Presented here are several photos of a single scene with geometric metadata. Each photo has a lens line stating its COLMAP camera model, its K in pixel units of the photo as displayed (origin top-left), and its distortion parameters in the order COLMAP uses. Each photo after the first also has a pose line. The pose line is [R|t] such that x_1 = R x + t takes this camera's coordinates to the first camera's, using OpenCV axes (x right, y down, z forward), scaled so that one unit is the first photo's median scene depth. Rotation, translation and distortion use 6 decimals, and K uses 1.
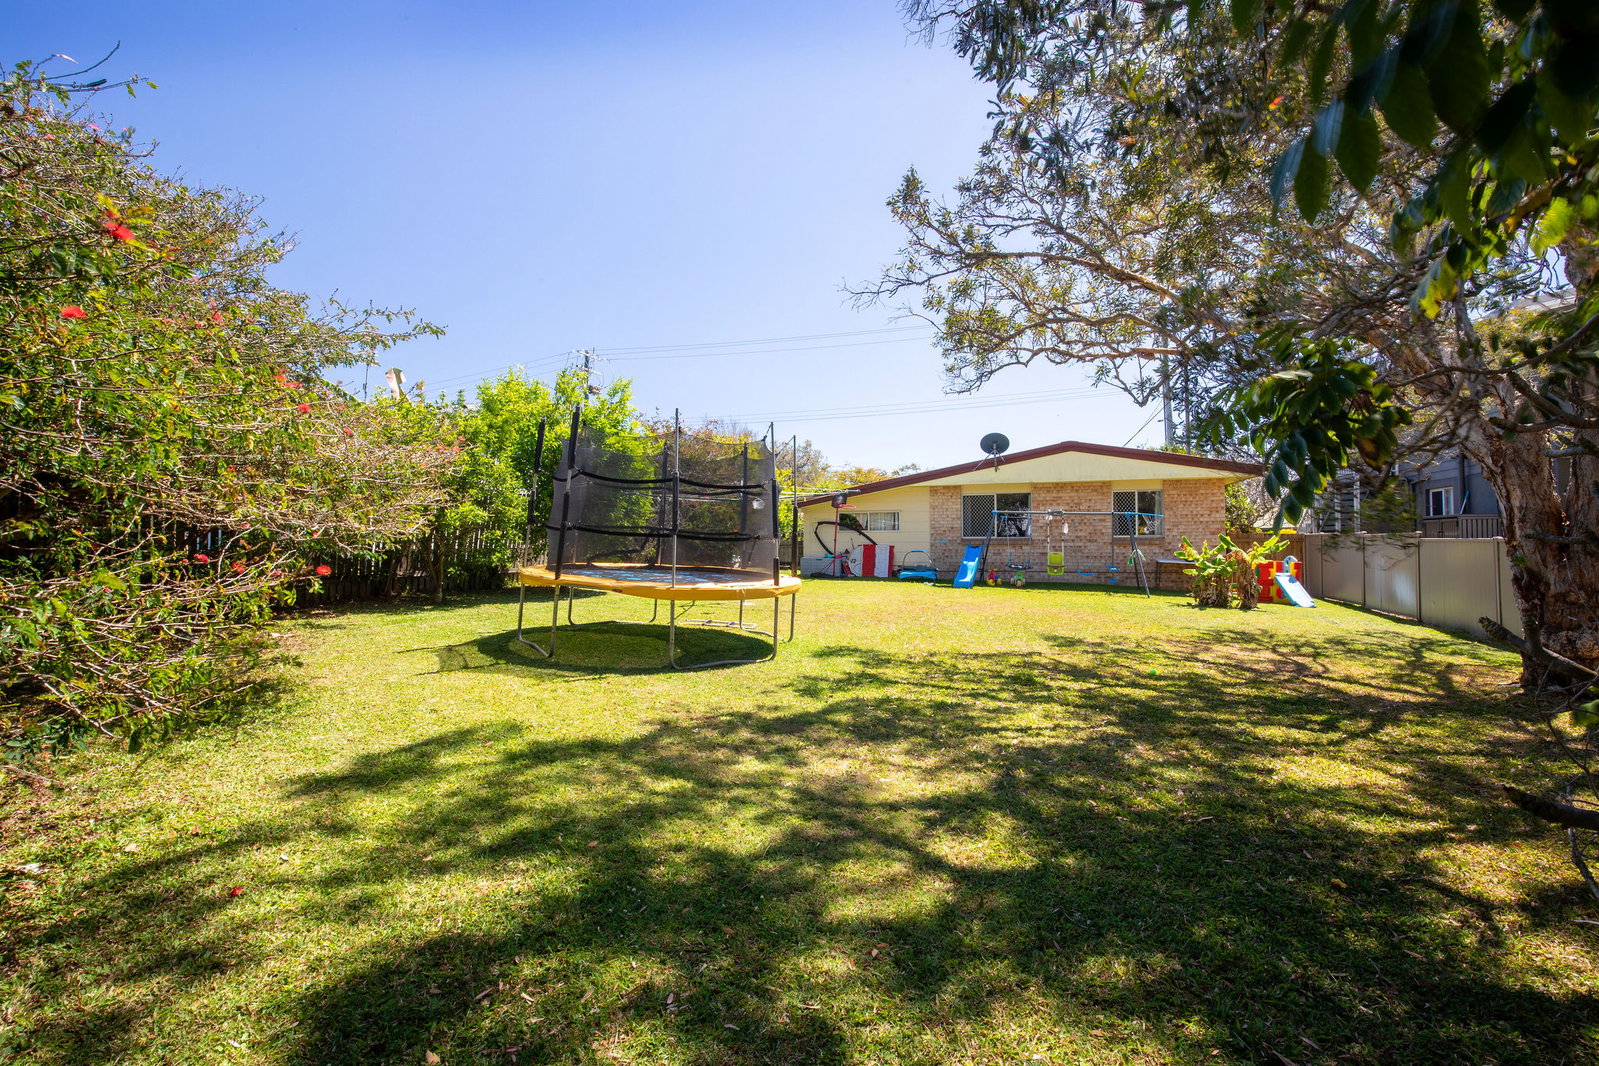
lens RADIAL K [[716.6, 0, 801.0], [0, 716.6, 526.5], [0, 0, 1]] dist [-0.000698, -0.000016]
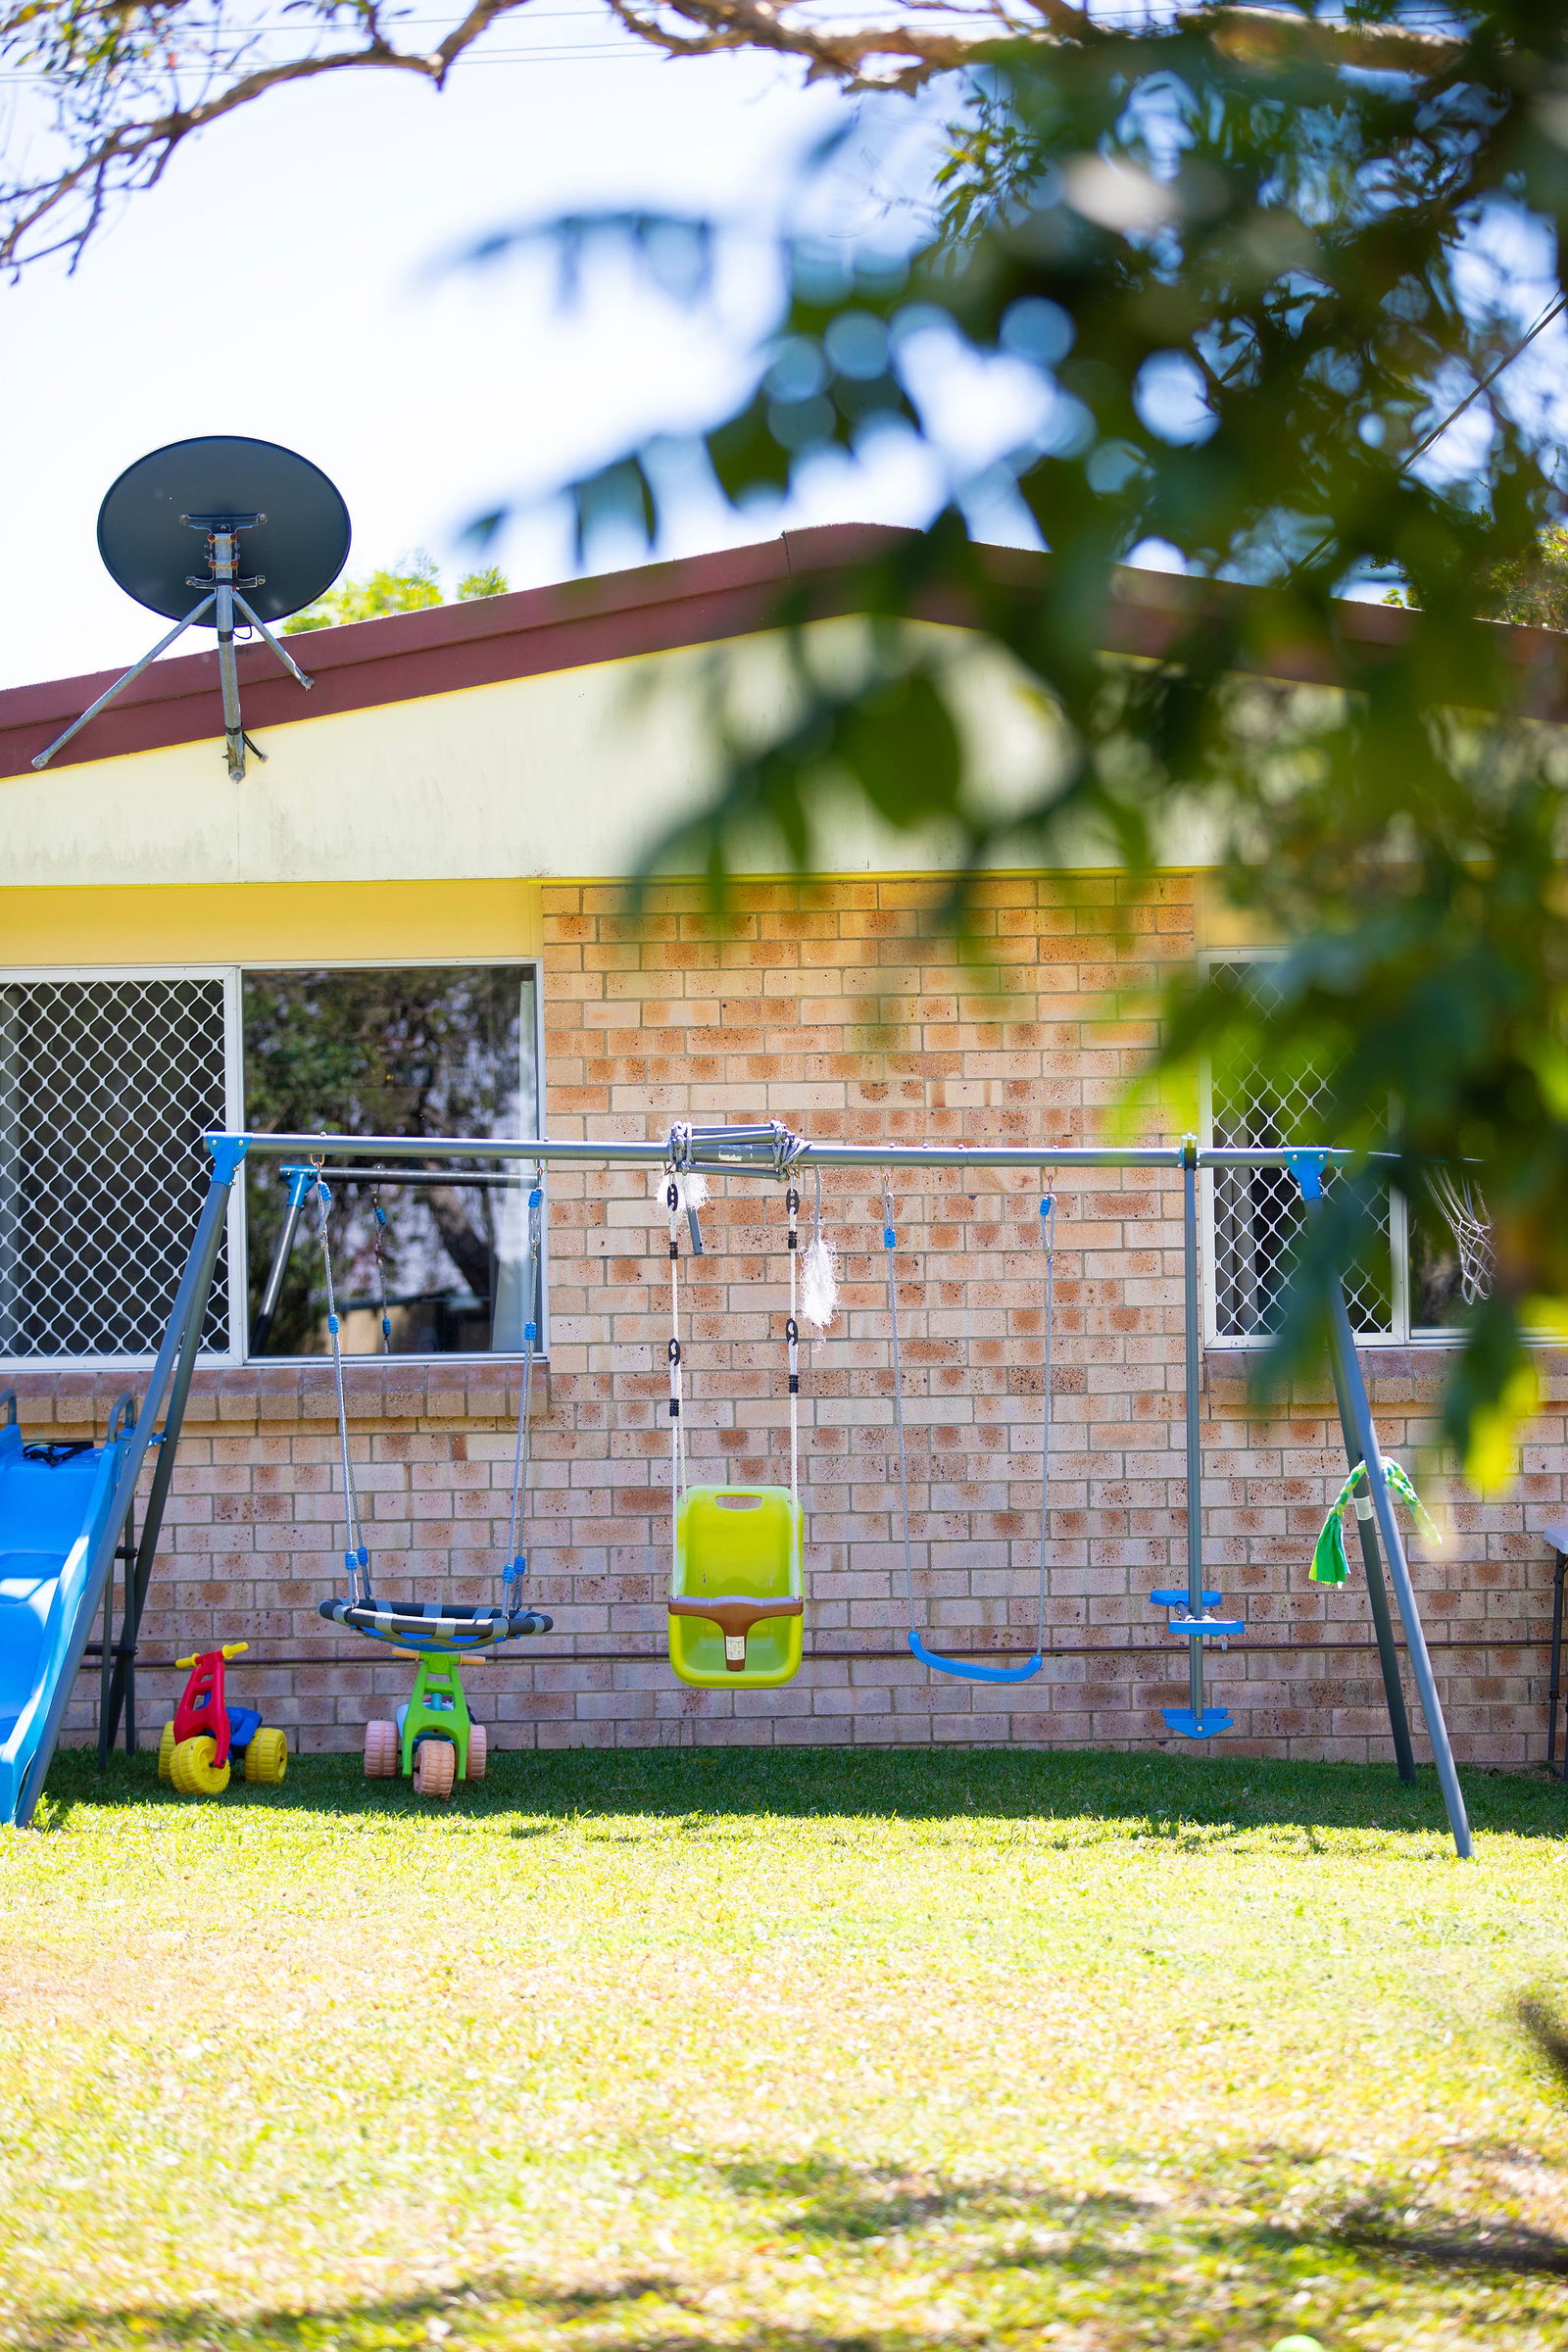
lens RADIAL K [[7996.6, 0, 785.0], [0, 7996.6, 1175.4], [0, 0, 1]] dist [0.173864, 0.000000]
pose [[0.946333, -0.005021, 0.323154, -0.053928], [0.003887, 0.999984, 0.004154, -0.019443], [-0.323170, -0.002675, 0.946337, -0.221591]]
